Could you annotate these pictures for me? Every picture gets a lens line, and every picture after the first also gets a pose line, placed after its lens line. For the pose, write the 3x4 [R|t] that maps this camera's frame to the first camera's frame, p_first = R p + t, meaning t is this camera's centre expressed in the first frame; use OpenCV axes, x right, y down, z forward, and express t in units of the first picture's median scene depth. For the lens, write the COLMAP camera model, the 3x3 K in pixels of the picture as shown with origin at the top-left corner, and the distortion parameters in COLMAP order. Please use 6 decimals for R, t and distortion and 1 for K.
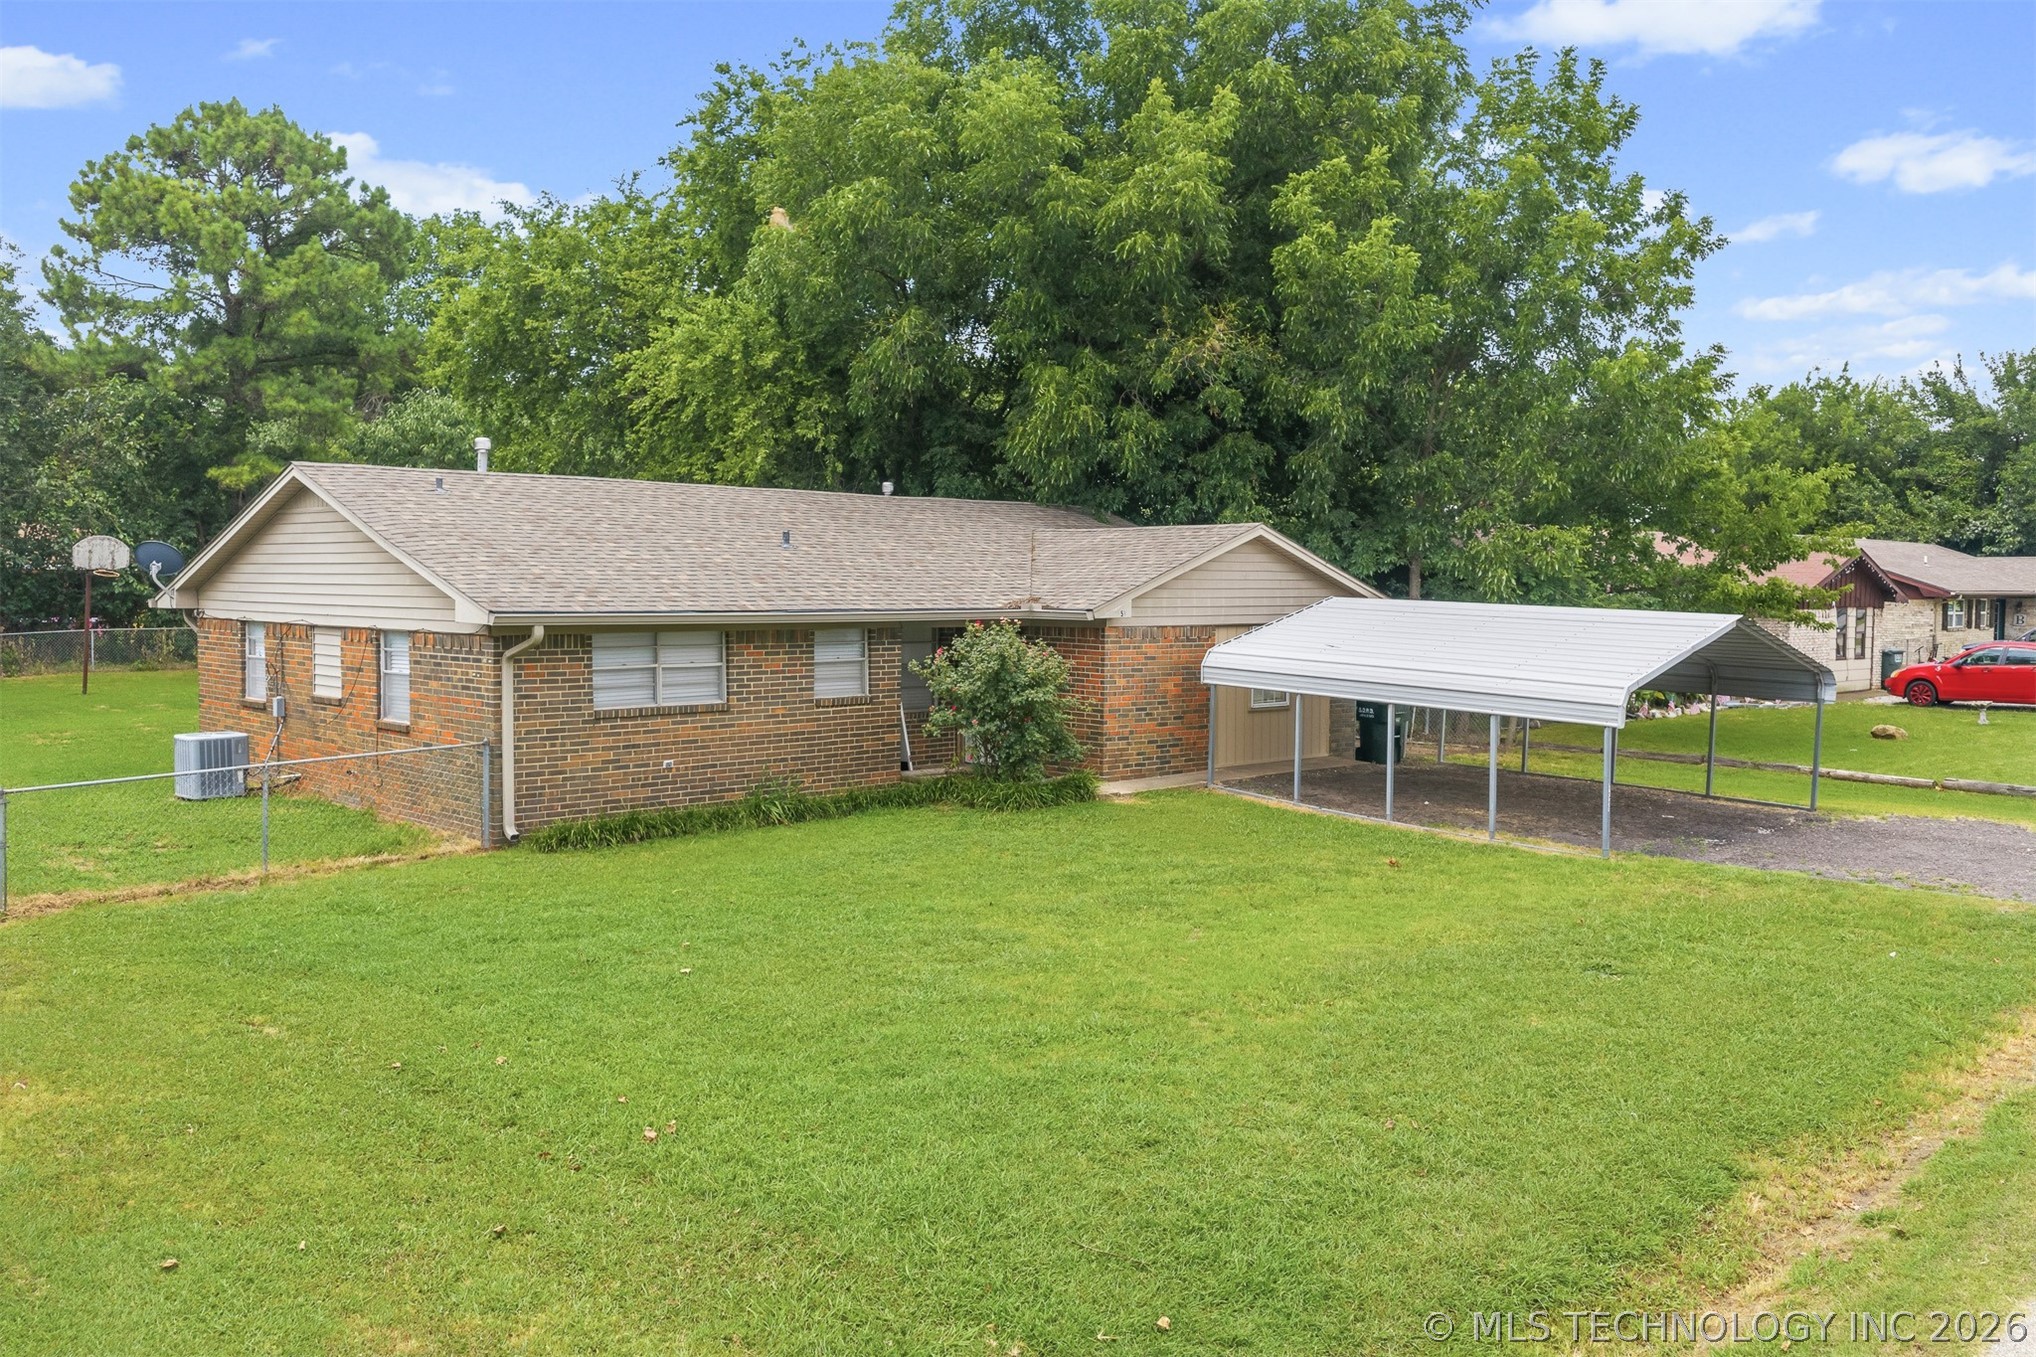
lens RADIAL K [[1683.2, 0, 1018.0], [0, 1683.2, 678.5], [0, 0, 1]] dist [0.006494, -0.019727]
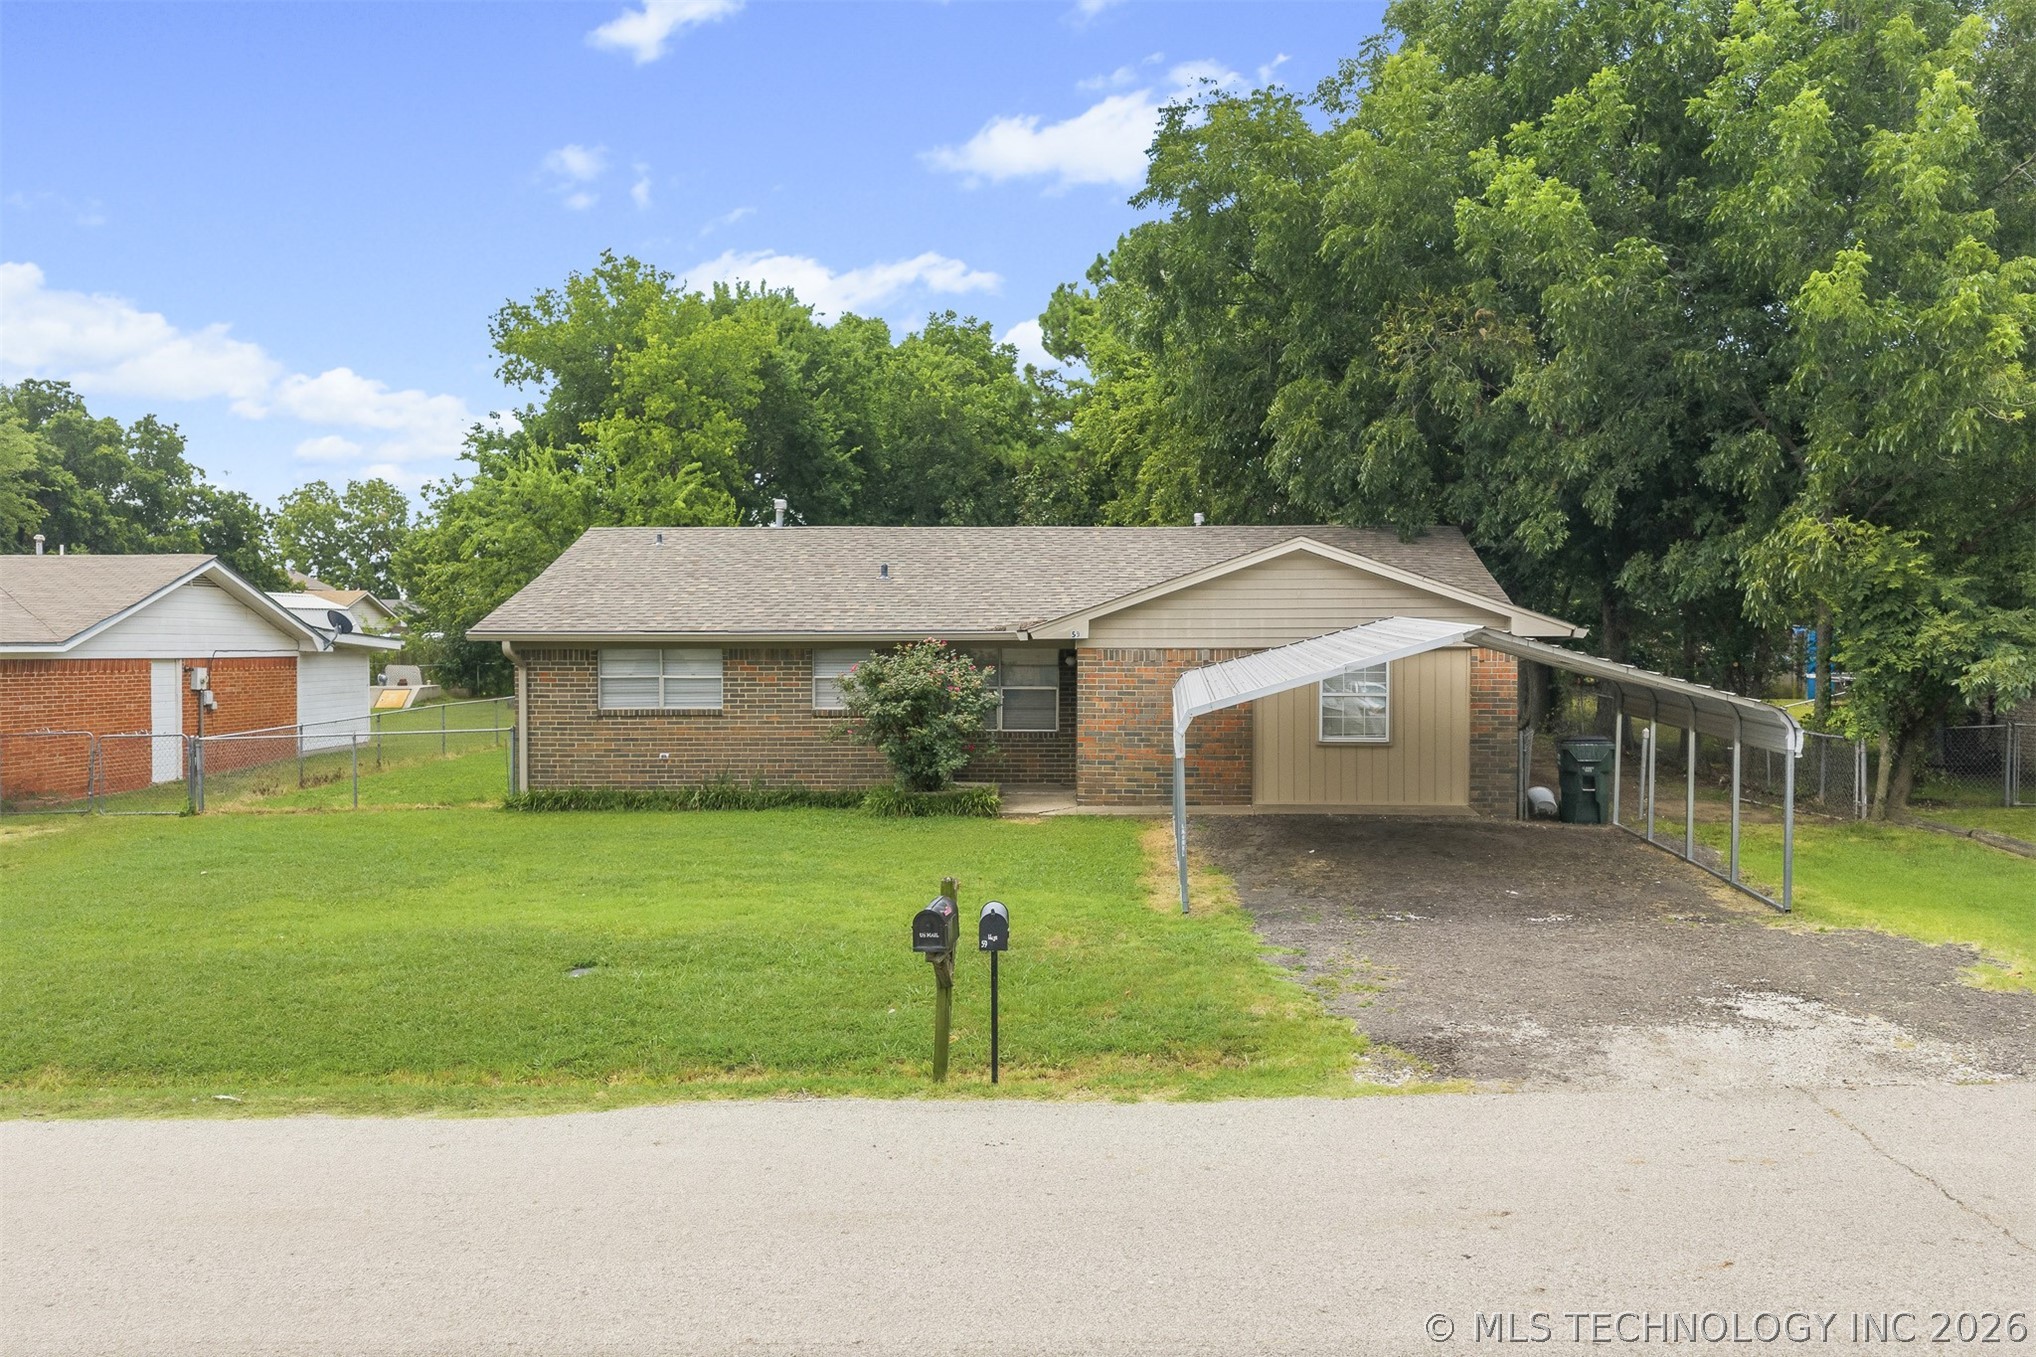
lens RADIAL K [[1683.2, 0, 1018.0], [0, 1683.2, 678.5], [0, 0, 1]] dist [0.006494, -0.019727]
pose [[0.681090, 0.010274, -0.732127, 0.818027], [-0.035191, 0.999205, -0.018715, 0.007437], [0.731353, 0.038511, 0.680911, 0.324683]]
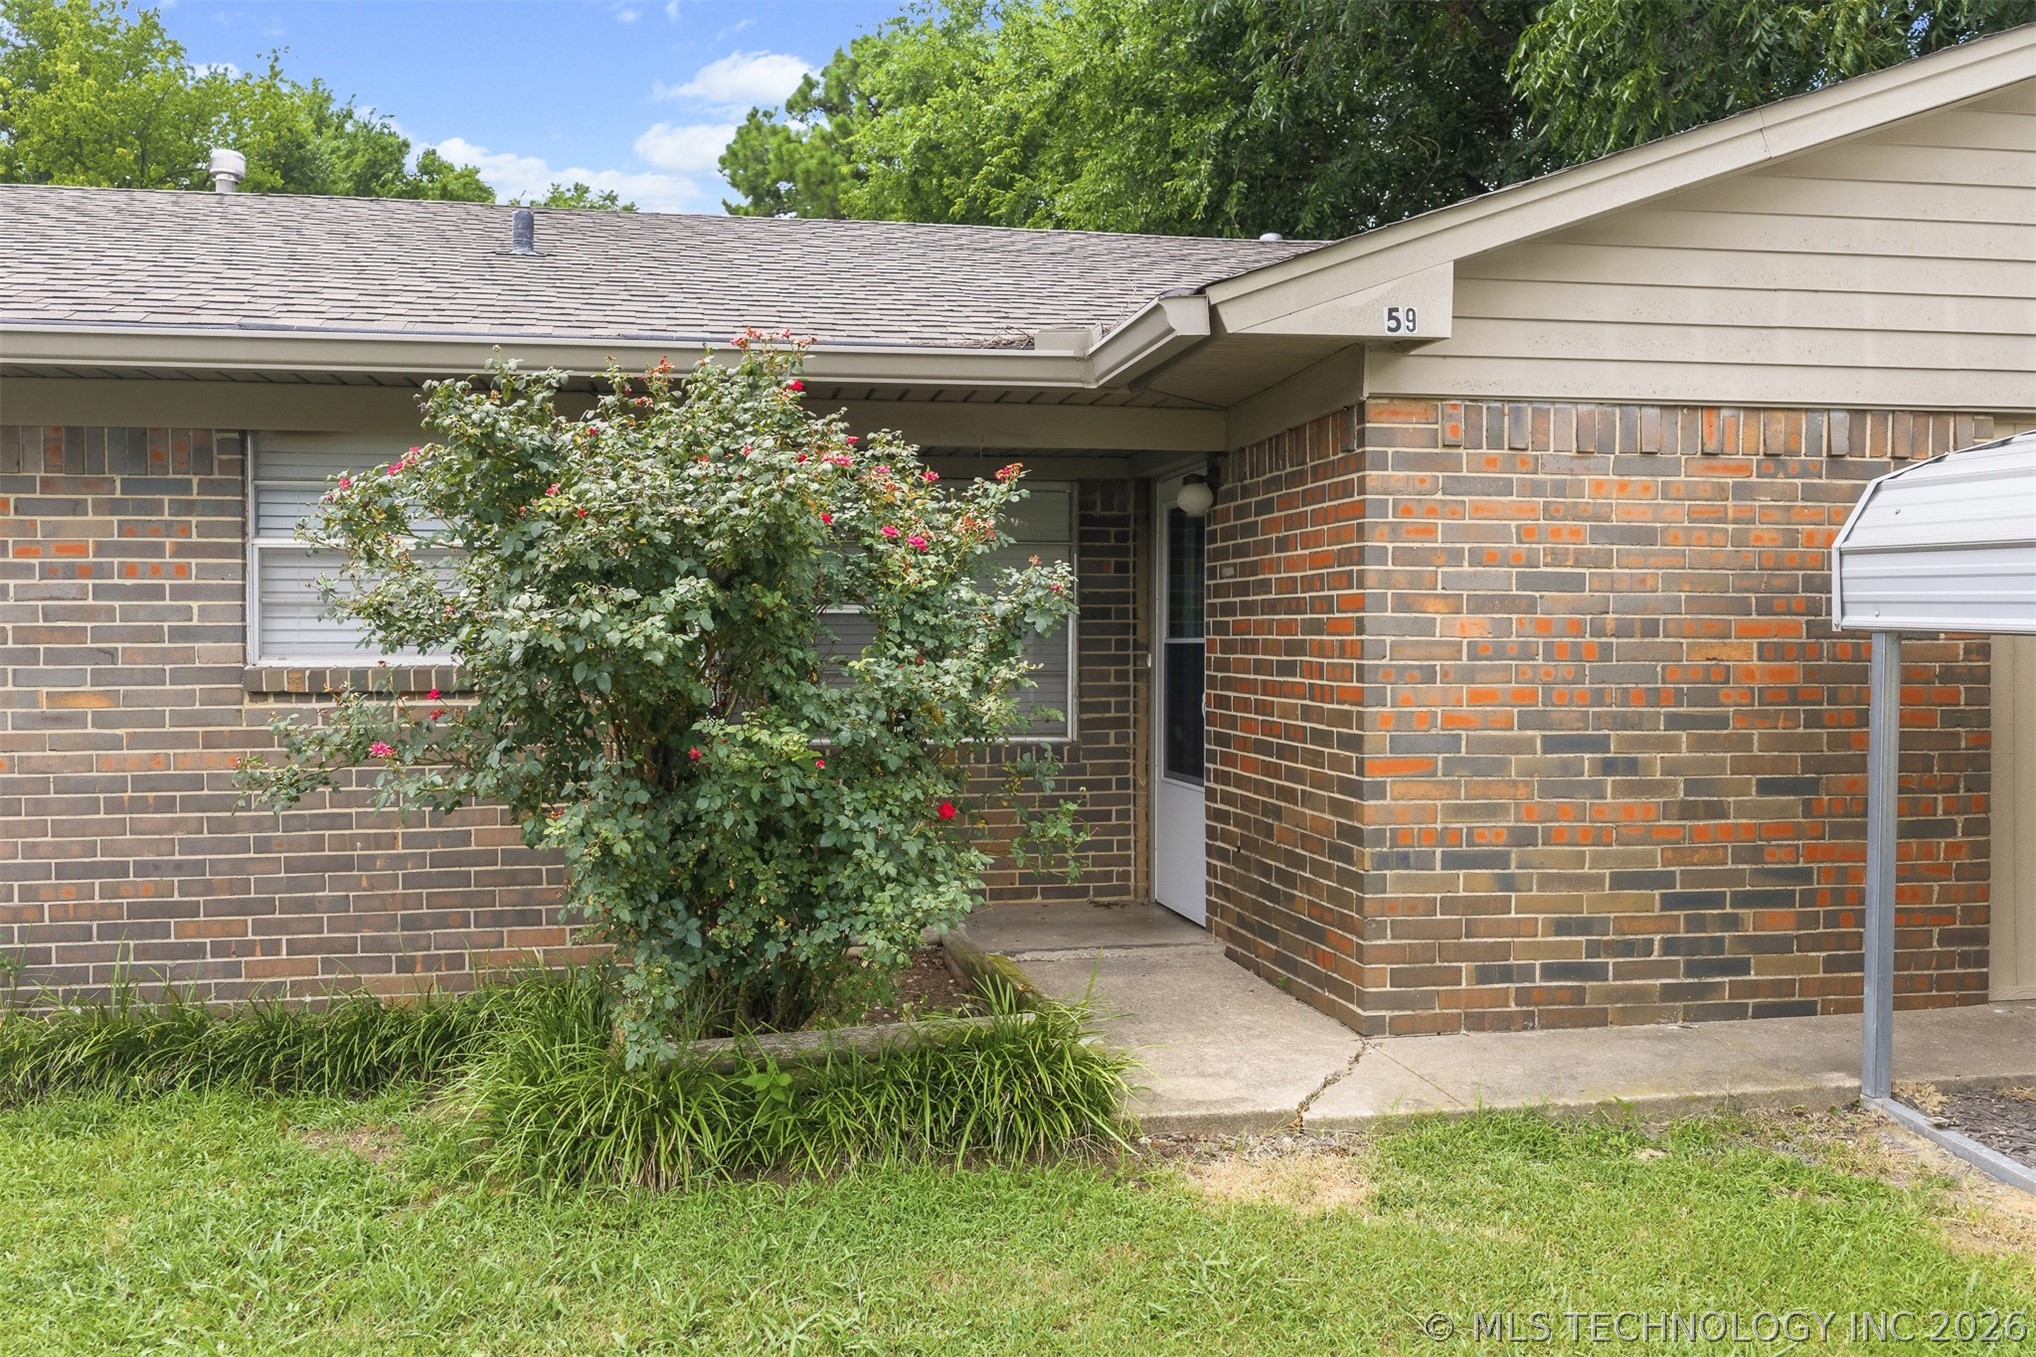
lens RADIAL K [[1683.2, 0, 1018.0], [0, 1683.2, 678.5], [0, 0, 1]] dist [0.006494, -0.019727]
pose [[0.829029, -0.002261, -0.559201, 0.158534], [-0.021898, 0.999094, -0.036504, 0.021857], [0.558777, 0.042508, 0.828228, 0.836844]]
